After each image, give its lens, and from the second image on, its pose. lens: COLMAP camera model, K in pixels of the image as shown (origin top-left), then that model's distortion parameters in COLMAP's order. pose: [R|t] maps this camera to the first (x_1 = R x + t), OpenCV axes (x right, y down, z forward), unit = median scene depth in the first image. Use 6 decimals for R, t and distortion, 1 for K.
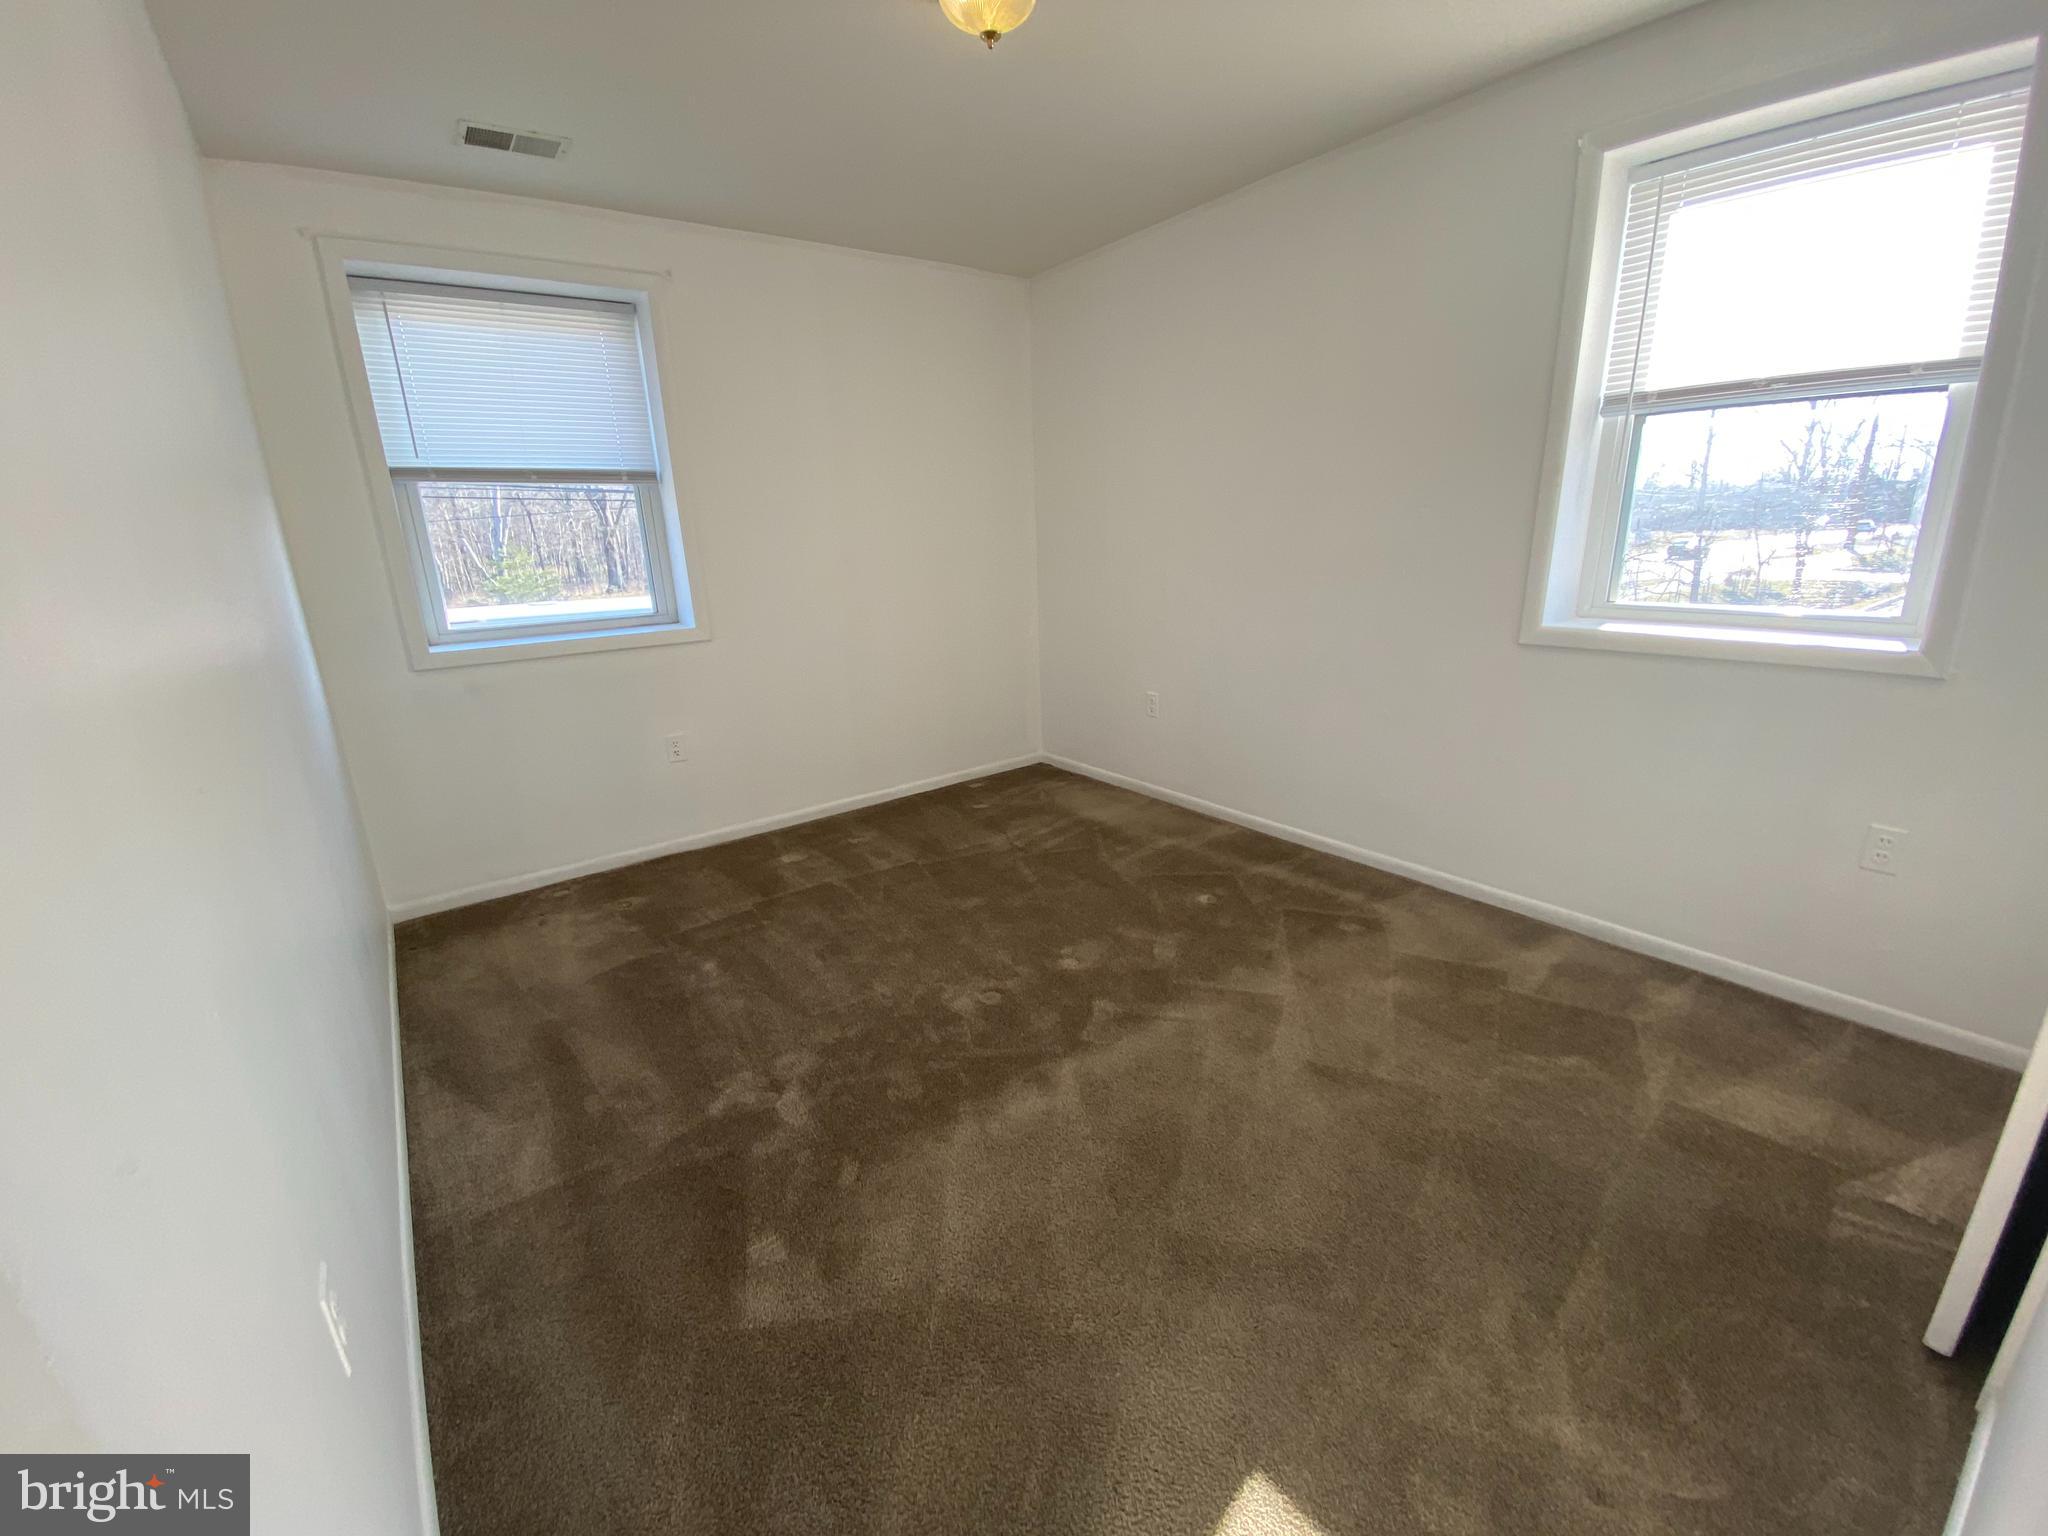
lens RADIAL K [[826.1, 0, 1024.0], [0, 826.1, 768.0], [0, 0, 1]] dist [0.000364, 0.000132]
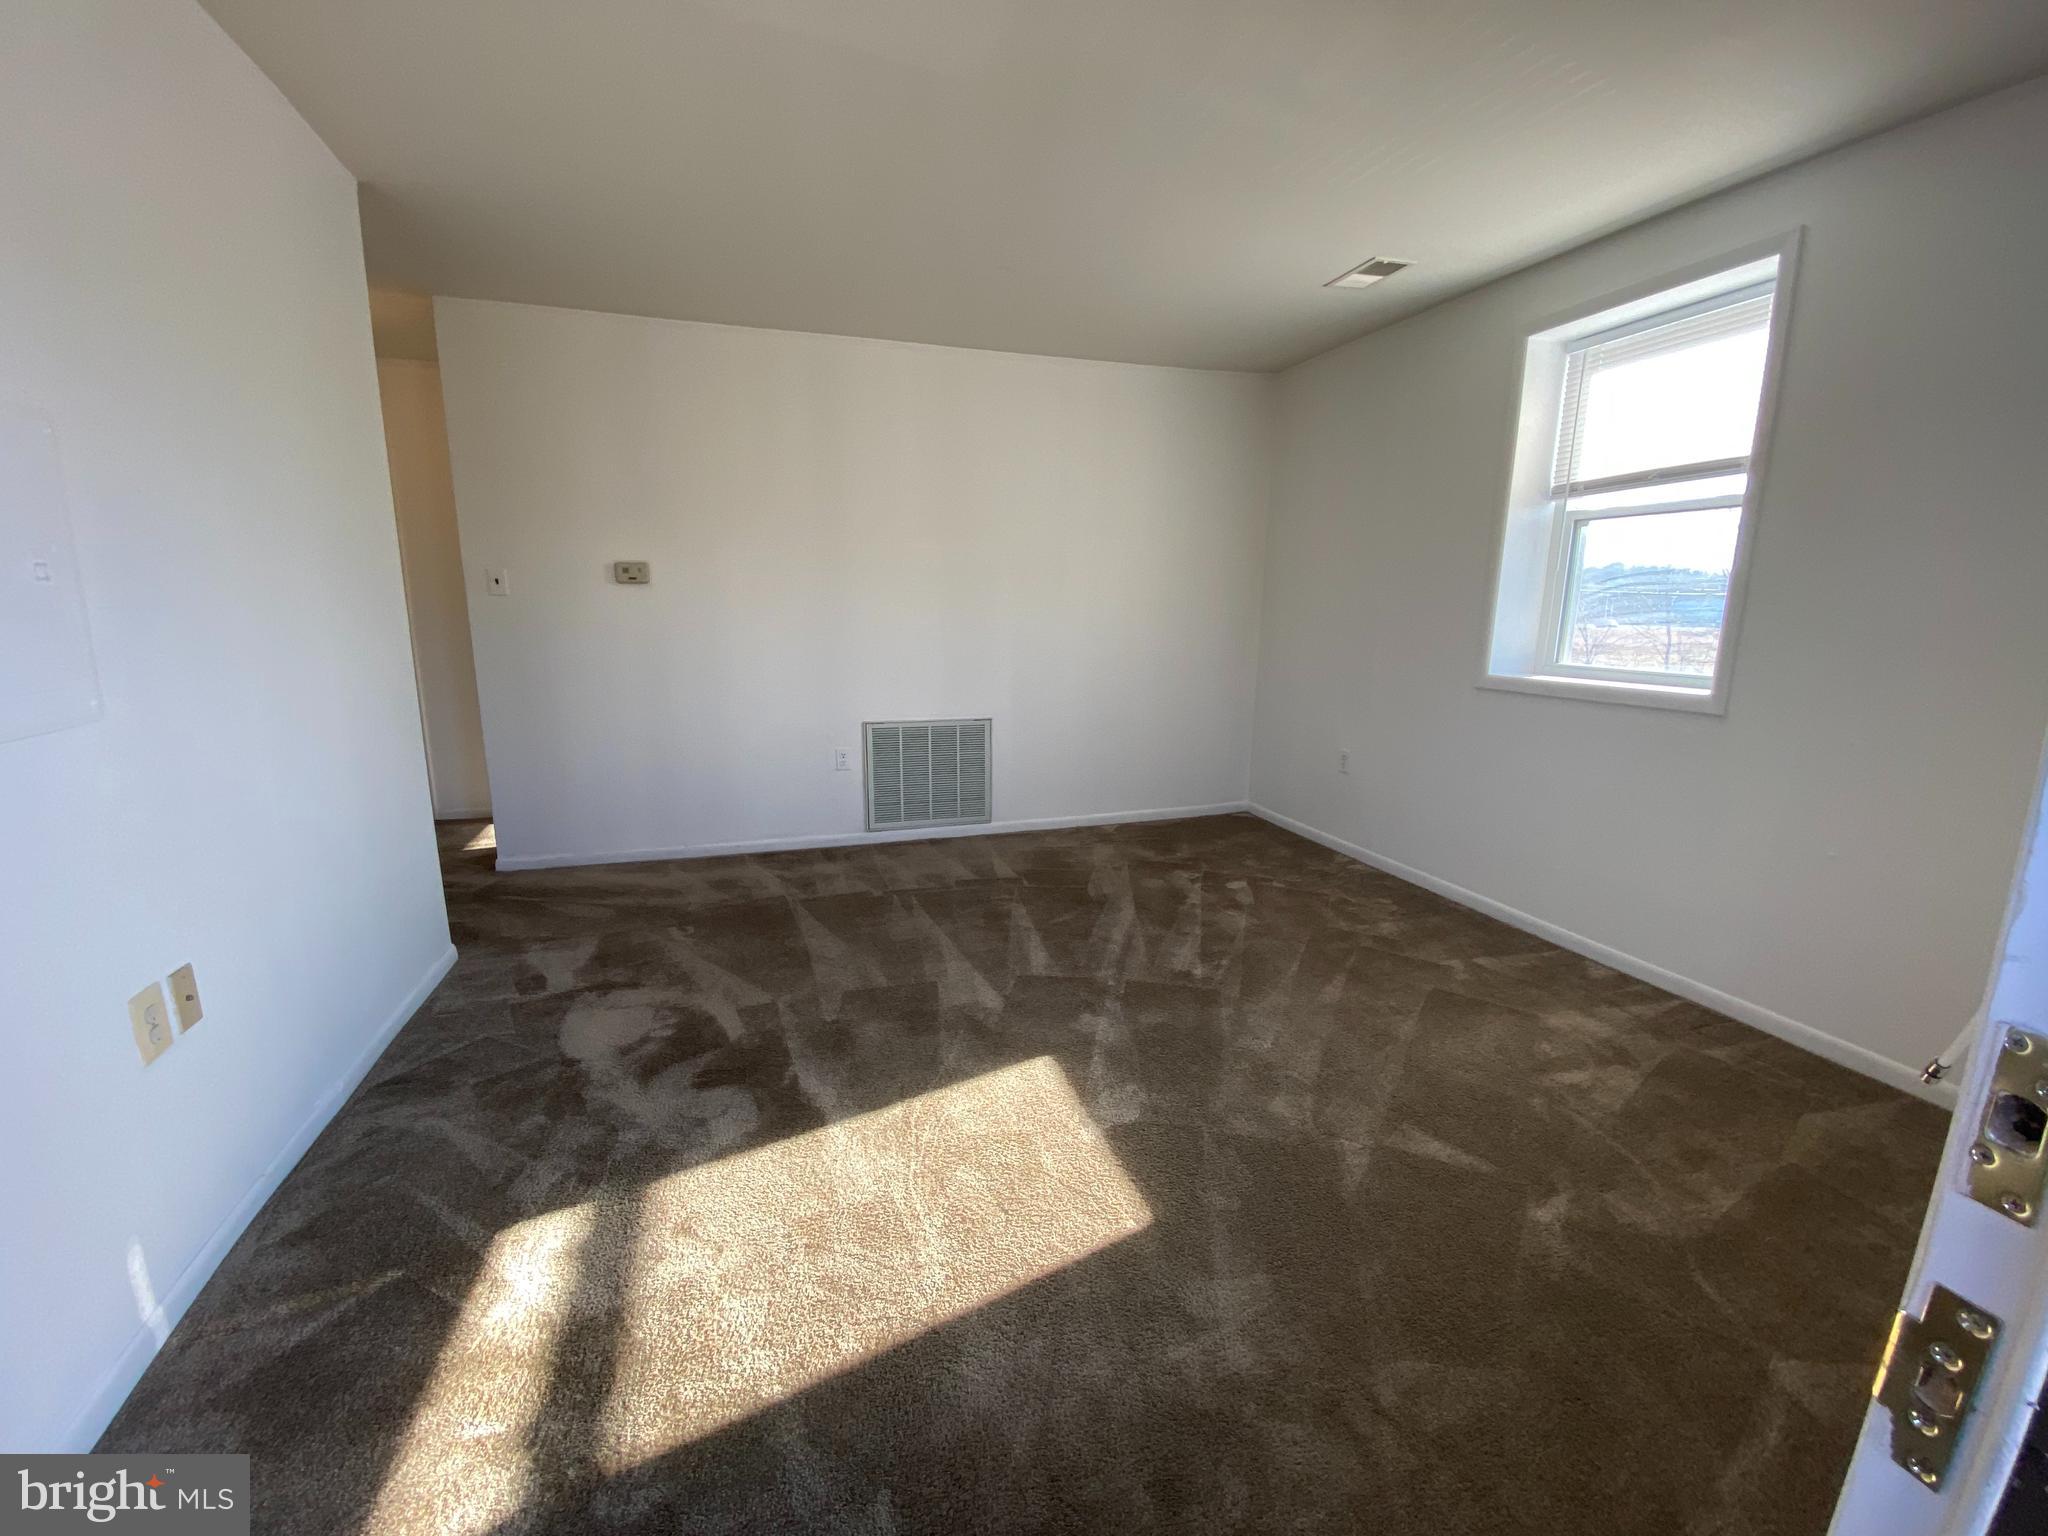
lens RADIAL K [[826.1, 0, 1024.0], [0, 826.1, 768.0], [0, 0, 1]] dist [0.000364, 0.000132]
pose [[0.923626, 0.084428, -0.373880, 0.473621], [-0.120098, 0.990066, -0.073115, 0.159374], [0.363993, 0.112433, 0.924591, -0.478309]]
